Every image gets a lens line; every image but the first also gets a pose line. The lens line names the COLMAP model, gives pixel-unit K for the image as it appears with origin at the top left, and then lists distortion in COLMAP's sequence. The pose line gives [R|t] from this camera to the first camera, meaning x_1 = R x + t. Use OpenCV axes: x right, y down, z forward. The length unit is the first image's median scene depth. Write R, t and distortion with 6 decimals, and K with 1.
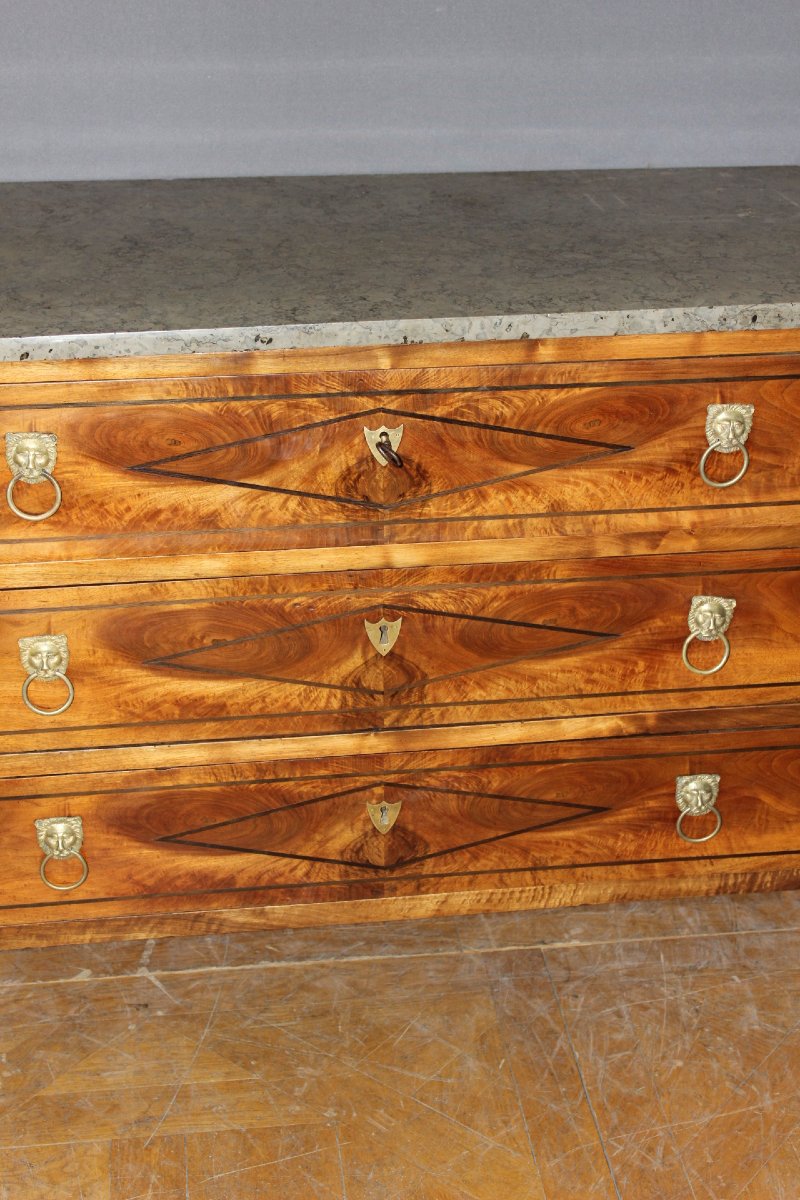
lens RADIAL K [[1906.7, 0, 400.0], [0, 1906.7, 600.0], [0, 0, 1]] dist [-0.037930, 0.184110]
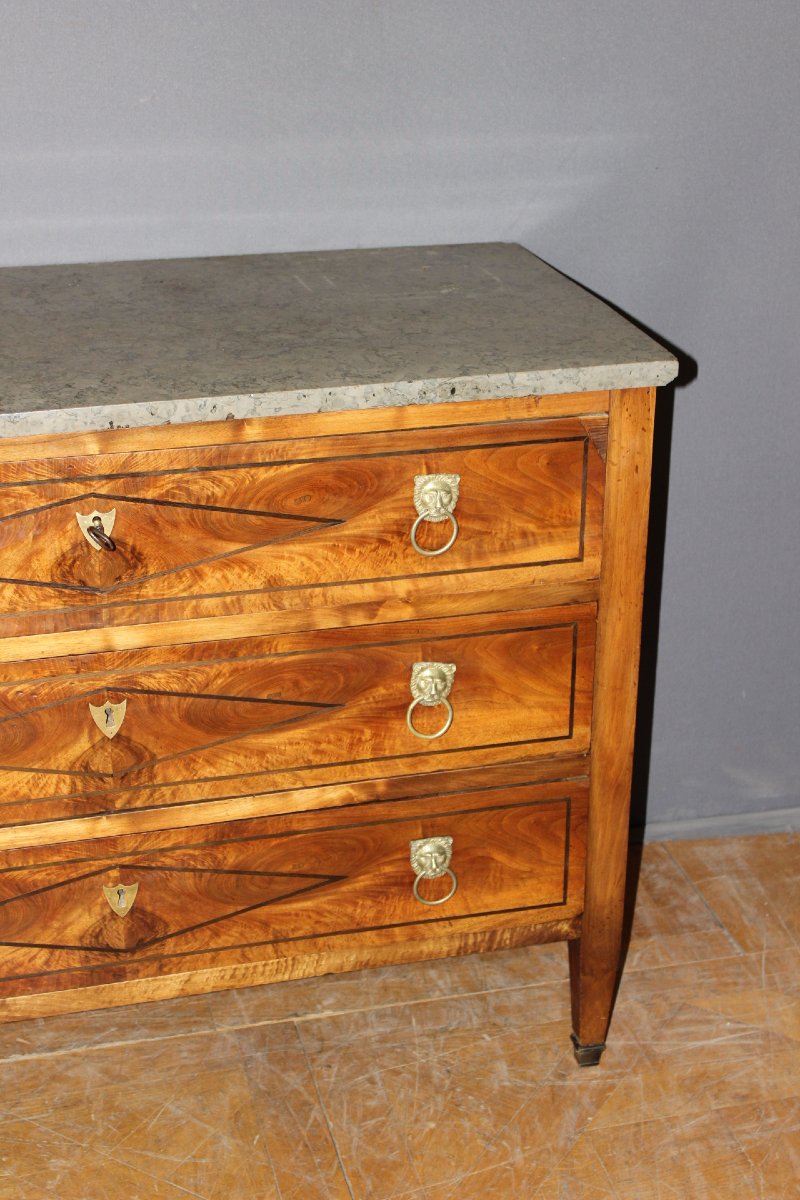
lens RADIAL K [[1906.7, 0, 400.0], [0, 1906.7, 600.0], [0, 0, 1]] dist [-0.037930, 0.184110]
pose [[0.992505, -0.049242, 0.111845, 0.034902], [0.053777, 0.997834, -0.037894, 0.002745], [-0.109736, 0.043625, 0.993003, -0.017106]]
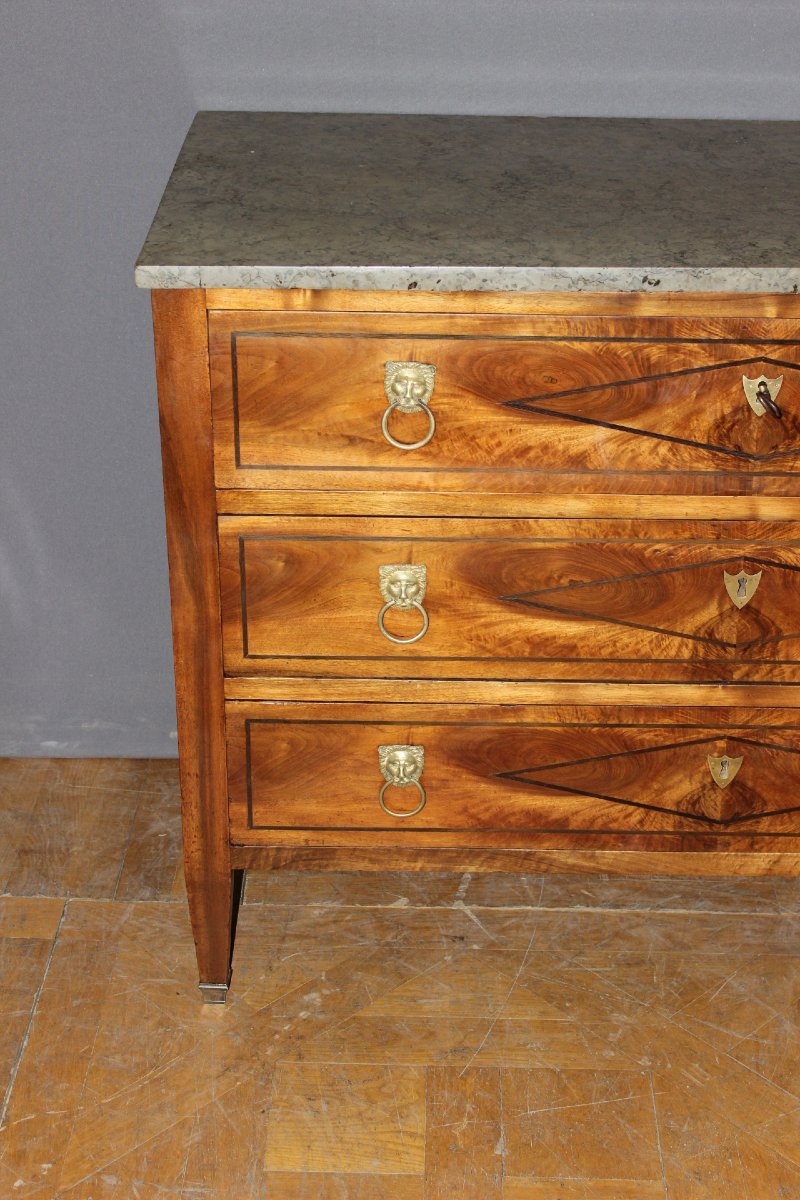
lens RADIAL K [[1906.7, 0, 400.0], [0, 1906.7, 600.0], [0, 0, 1]] dist [-0.037930, 0.184110]
pose [[0.988756, 0.070856, -0.131682, -0.054256], [-0.067456, 0.997268, 0.030108, 0.007126], [0.133455, -0.020886, 0.990835, -0.002092]]
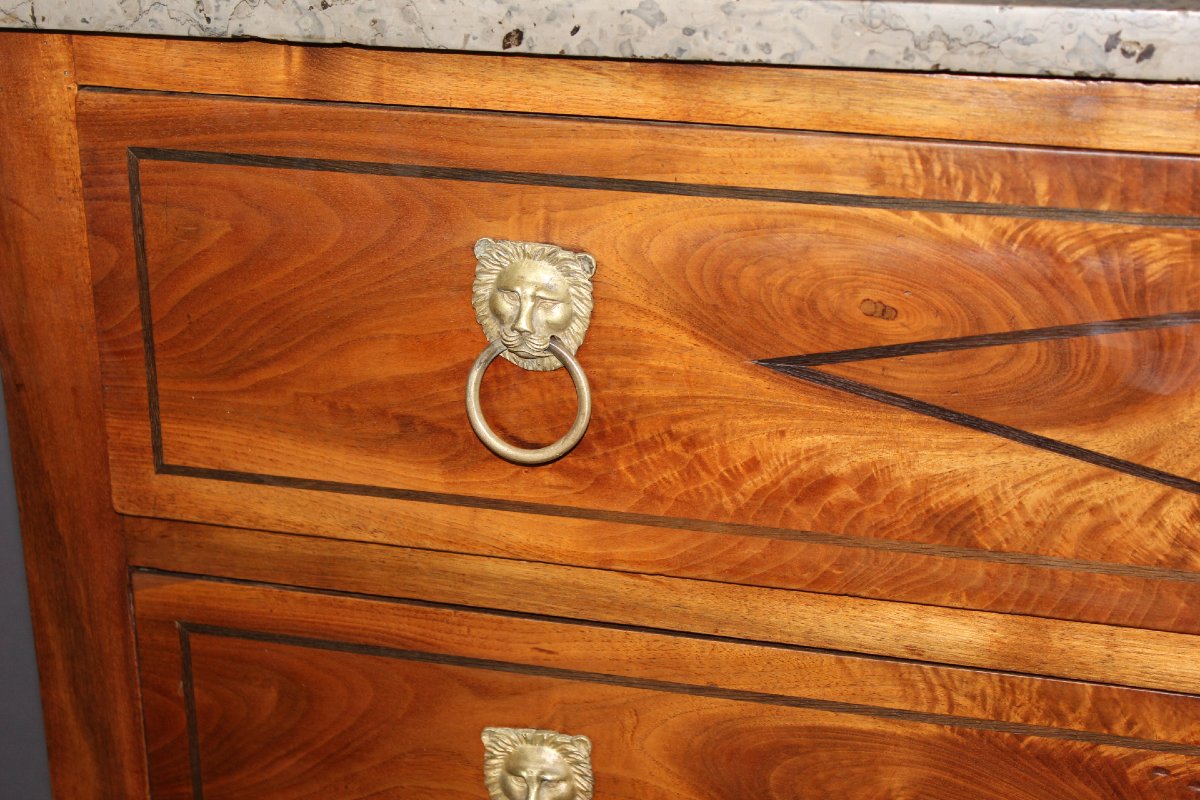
lens RADIAL K [[2133.9, 0, 600.0], [0, 2133.9, 400.0], [0, 0, 1]] dist [0.001900, 0.135771]
pose [[0.918097, 0.126938, -0.375480, -0.005093], [-0.160177, 0.985351, -0.058538, -0.028562], [0.362549, 0.113887, 0.924980, 0.550388]]
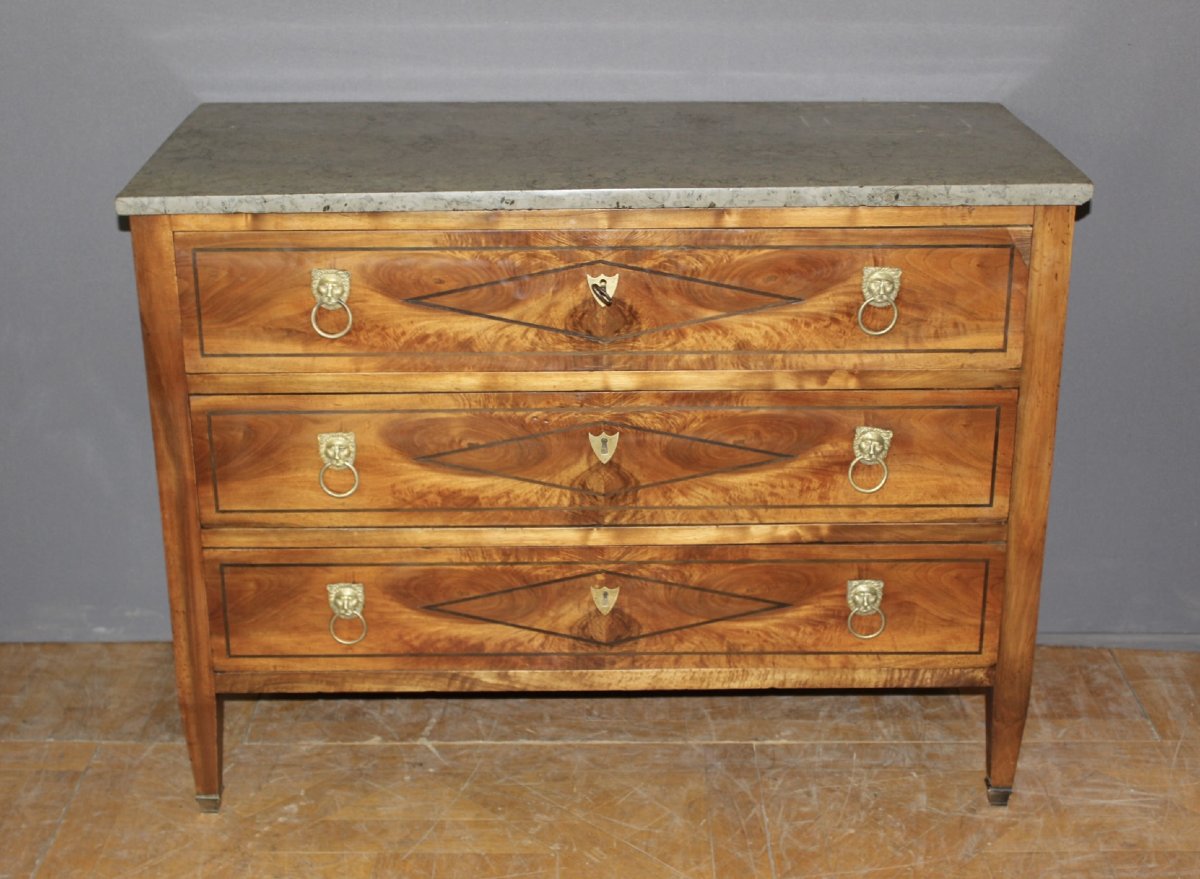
lens RADIAL K [[1815.7, 0, 588.4], [0, 1815.7, 435.9], [0, 0, 1]] dist [-0.081908, 0.135622]
pose [[0.991148, 0.035684, -0.127879, 0.136182], [-0.047174, 0.995005, -0.087975, 0.119326], [0.124101, 0.093228, 0.987880, -0.185652]]
